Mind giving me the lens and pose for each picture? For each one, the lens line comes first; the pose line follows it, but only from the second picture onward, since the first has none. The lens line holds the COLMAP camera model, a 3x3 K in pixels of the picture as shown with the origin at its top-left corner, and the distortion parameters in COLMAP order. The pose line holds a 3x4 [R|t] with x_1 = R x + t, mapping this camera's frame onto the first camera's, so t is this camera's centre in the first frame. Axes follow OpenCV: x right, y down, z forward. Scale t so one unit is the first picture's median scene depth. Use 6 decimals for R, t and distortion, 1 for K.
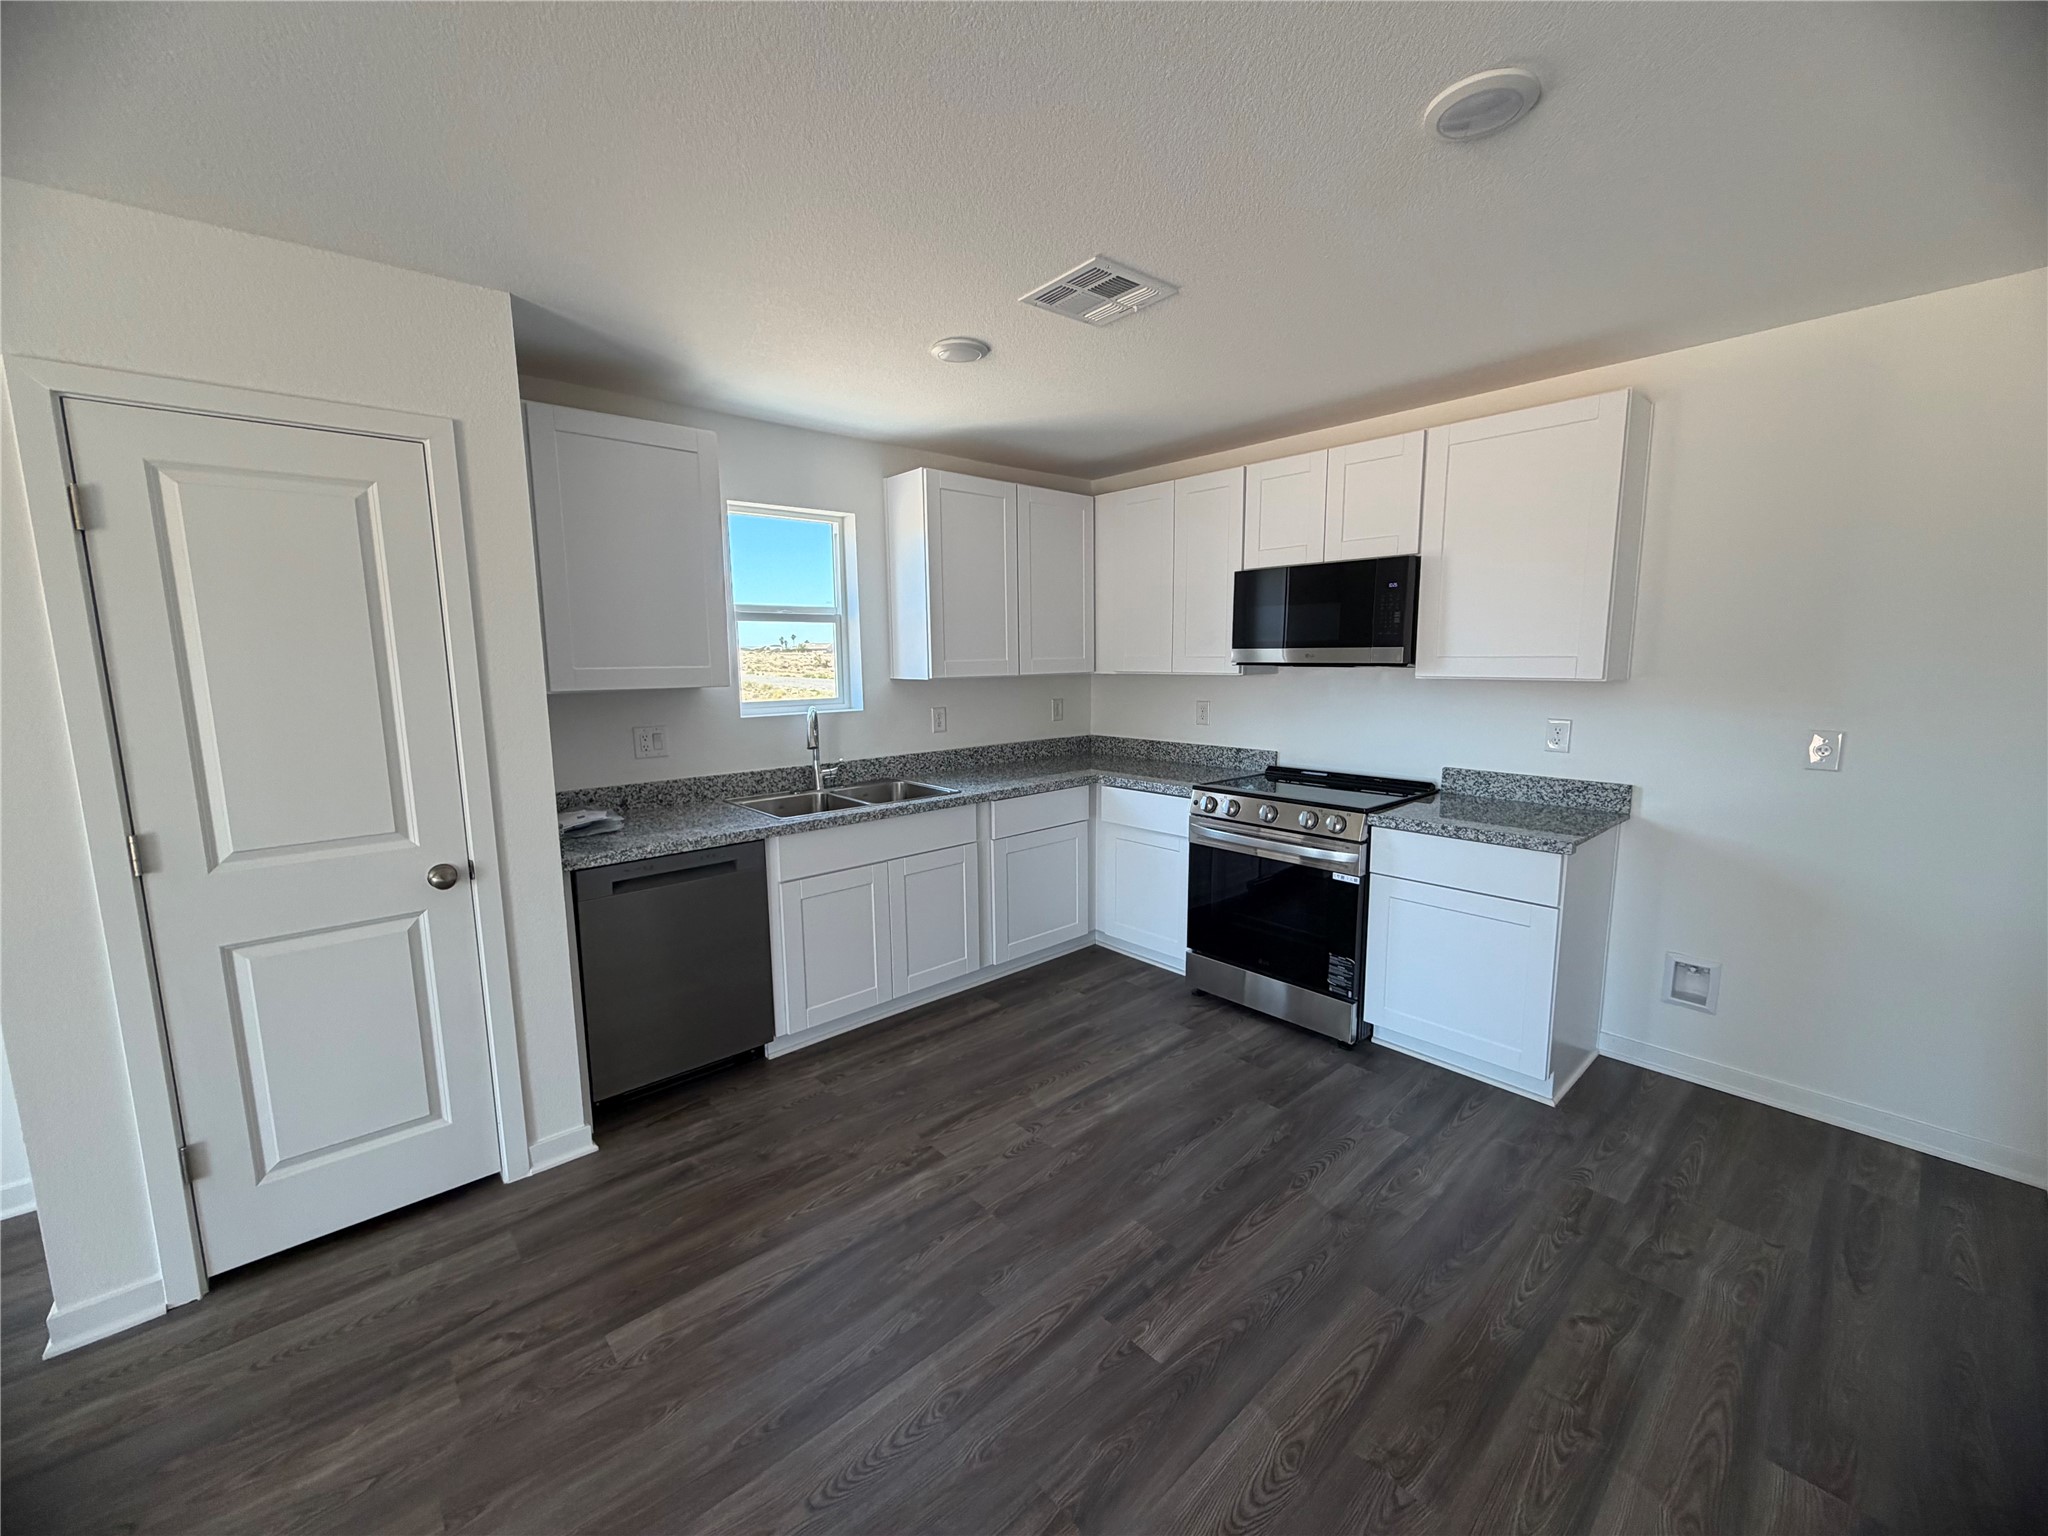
lens RADIAL K [[816.0, 0, 1025.2], [0, 816.0, 763.5], [0, 0, 1]] dist [0.000103, 0.000686]
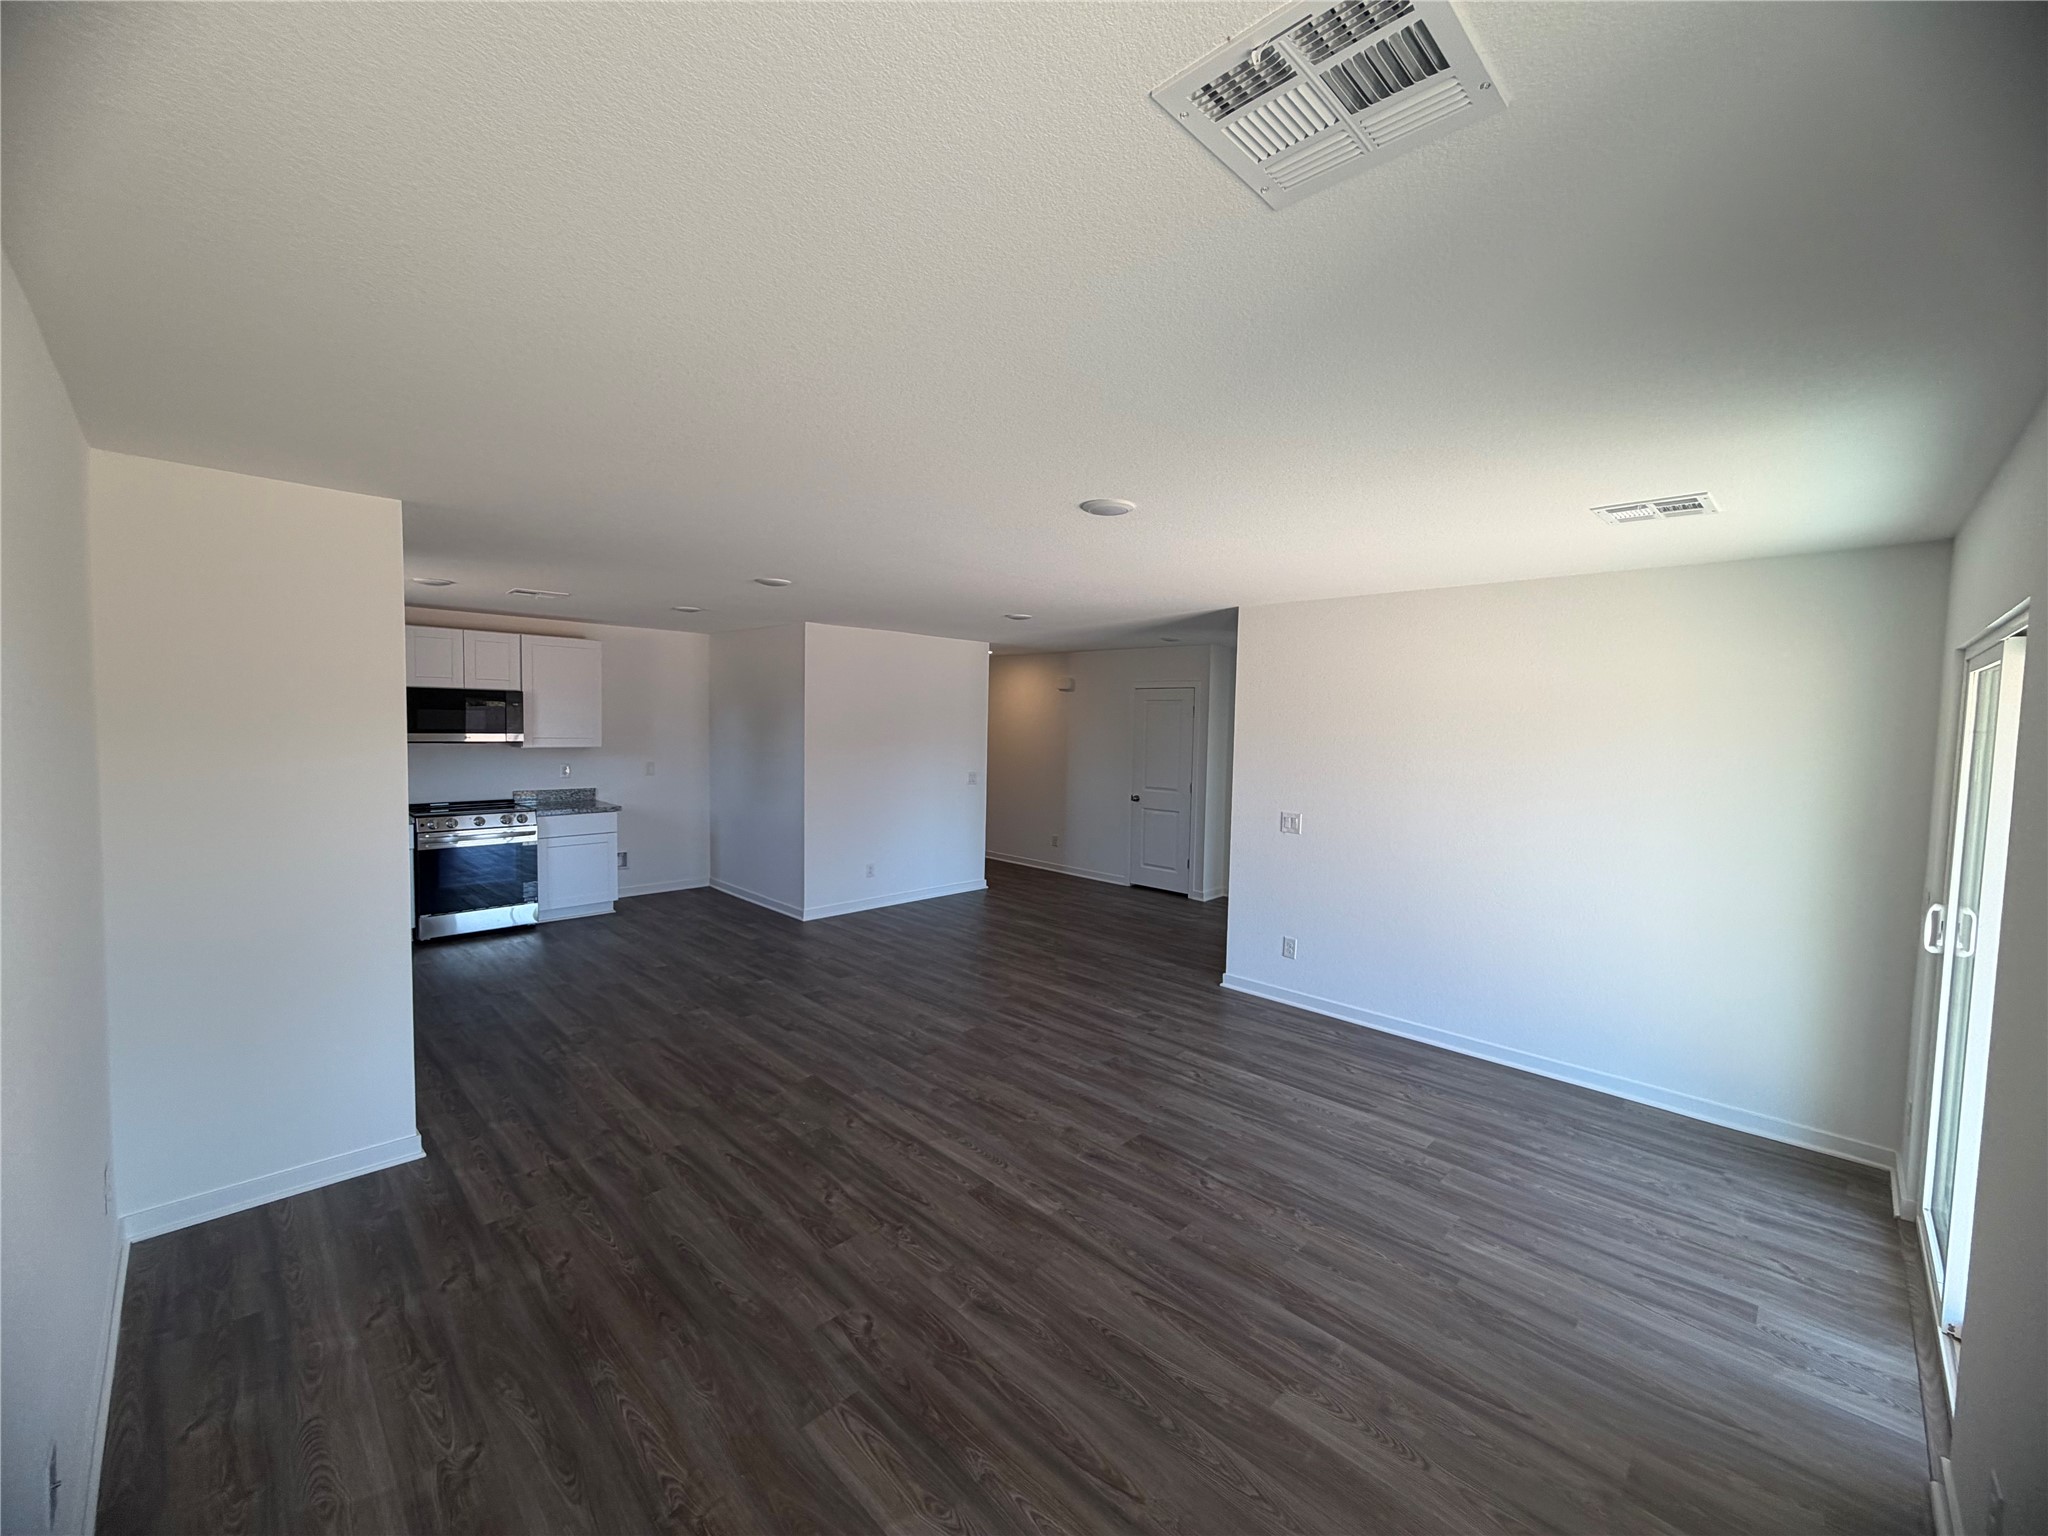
lens RADIAL K [[816.0, 0, 1017.6], [0, 816.0, 770.1], [0, 0, 1]] dist [0.000103, 0.000686]
pose [[-0.060903, -0.053063, 0.996732, -1.771525], [0.114630, 0.991607, 0.059794, -0.028674], [-0.991540, 0.117897, -0.054309, -0.152971]]
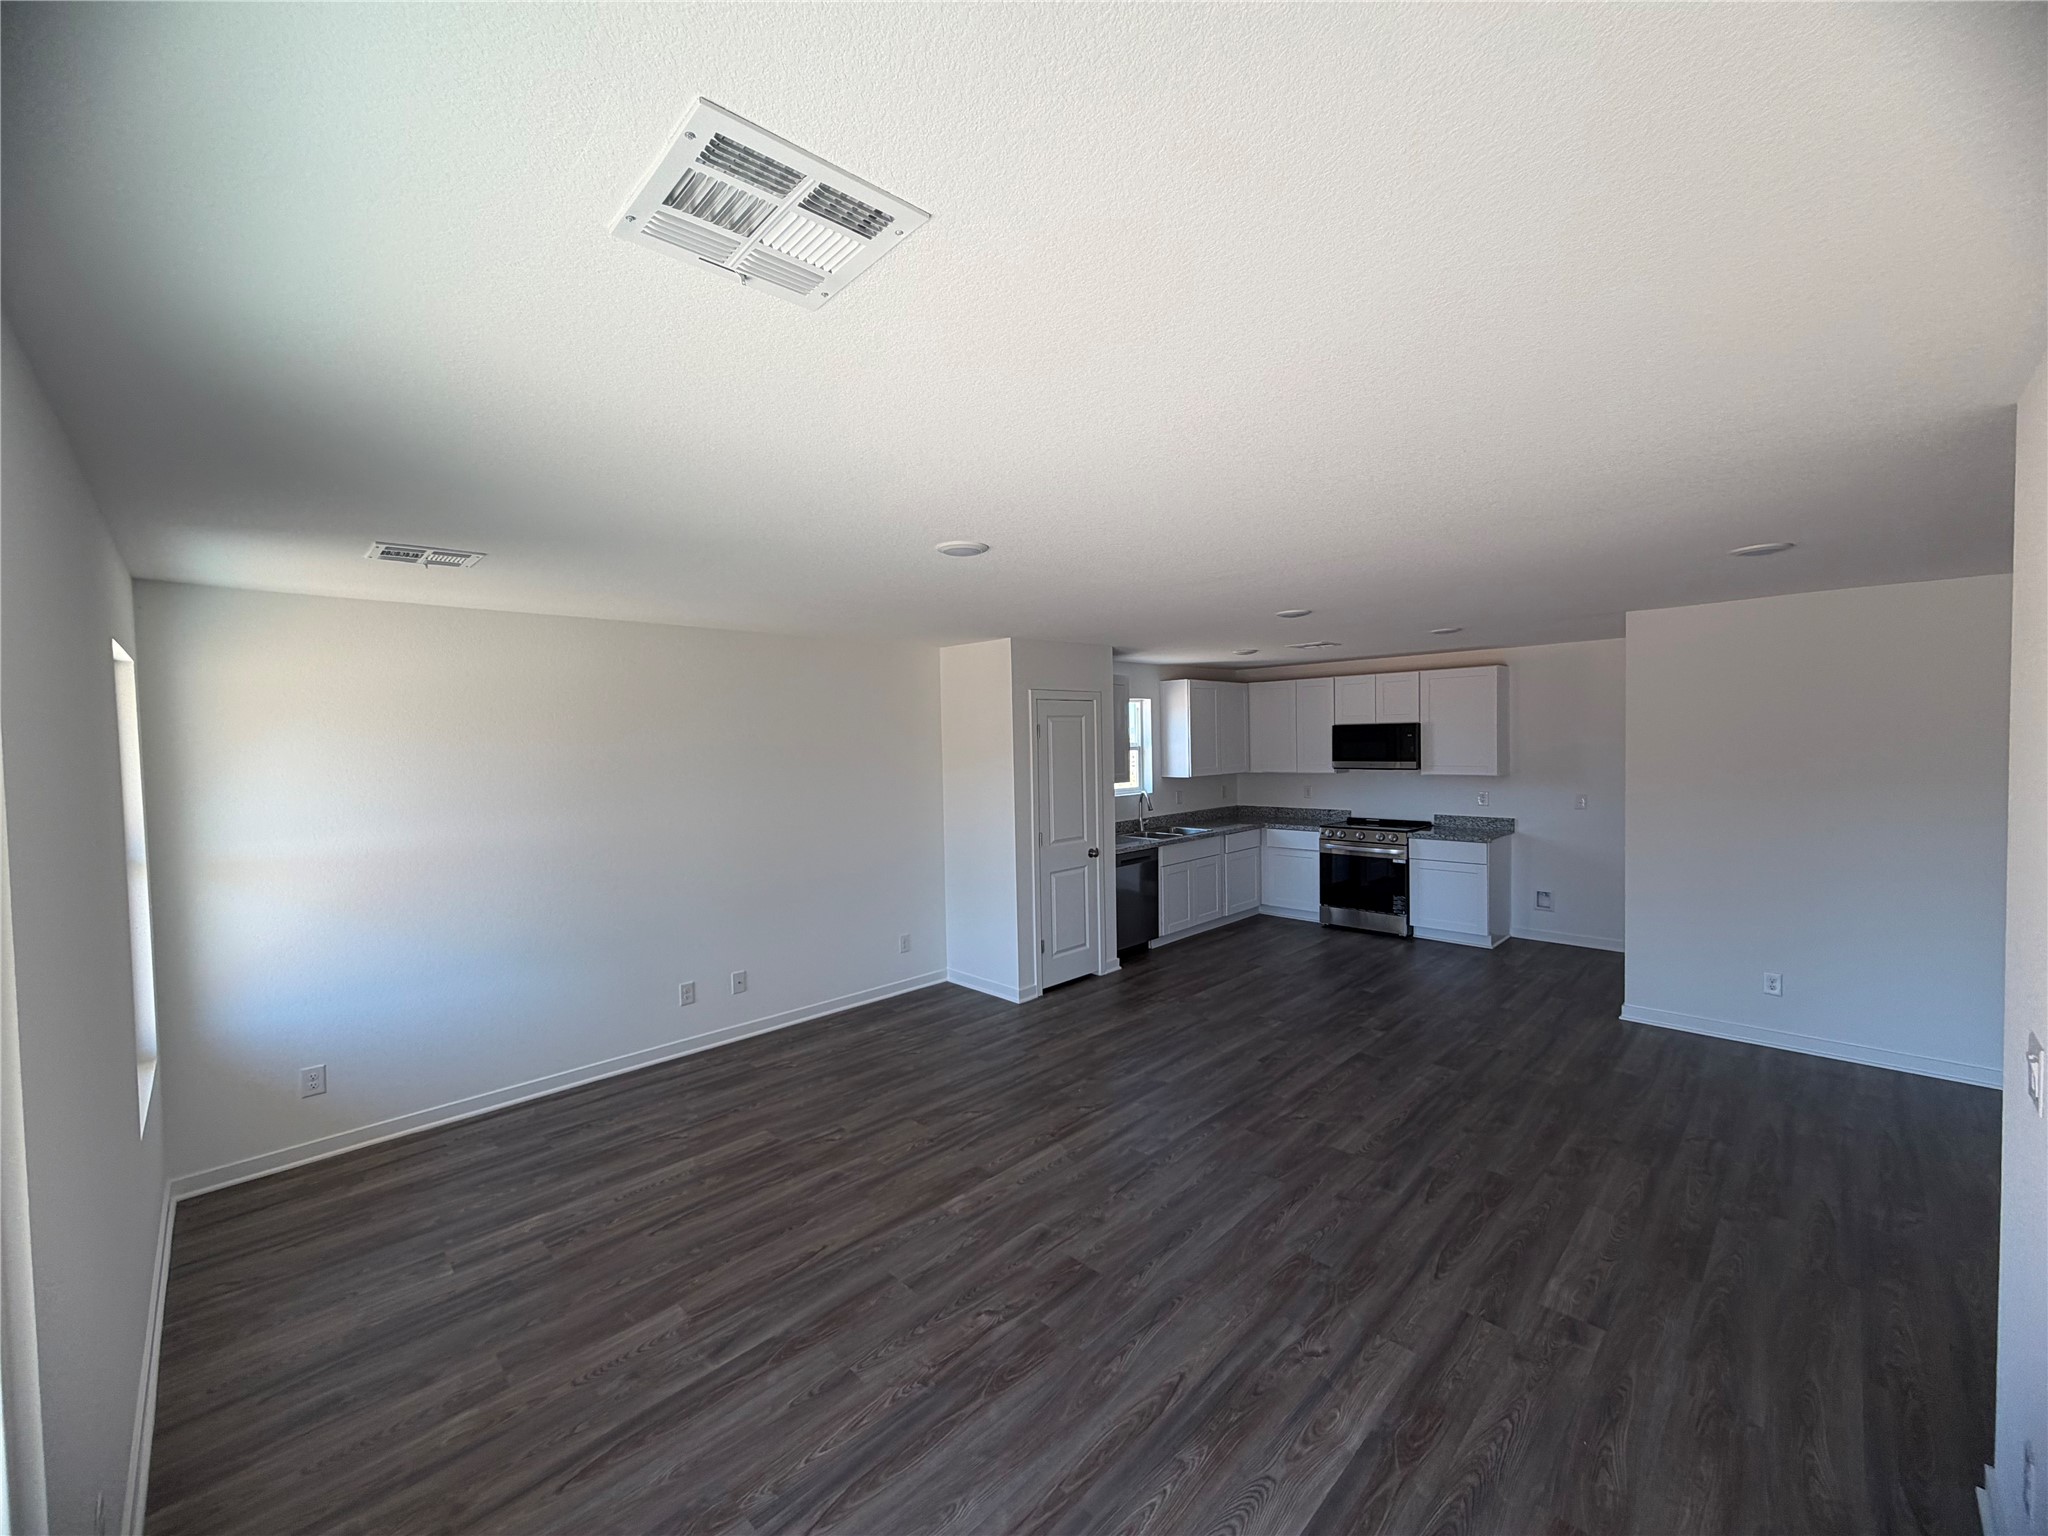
lens RADIAL K [[816.0, 0, 1020.8], [0, 816.0, 757.8], [0, 0, 1]] dist [0.000103, 0.000686]
pose [[0.998564, -0.011059, 0.052423, -0.802212], [0.017033, 0.993229, -0.114916, 0.096497], [-0.050797, 0.115644, 0.991991, -1.286568]]
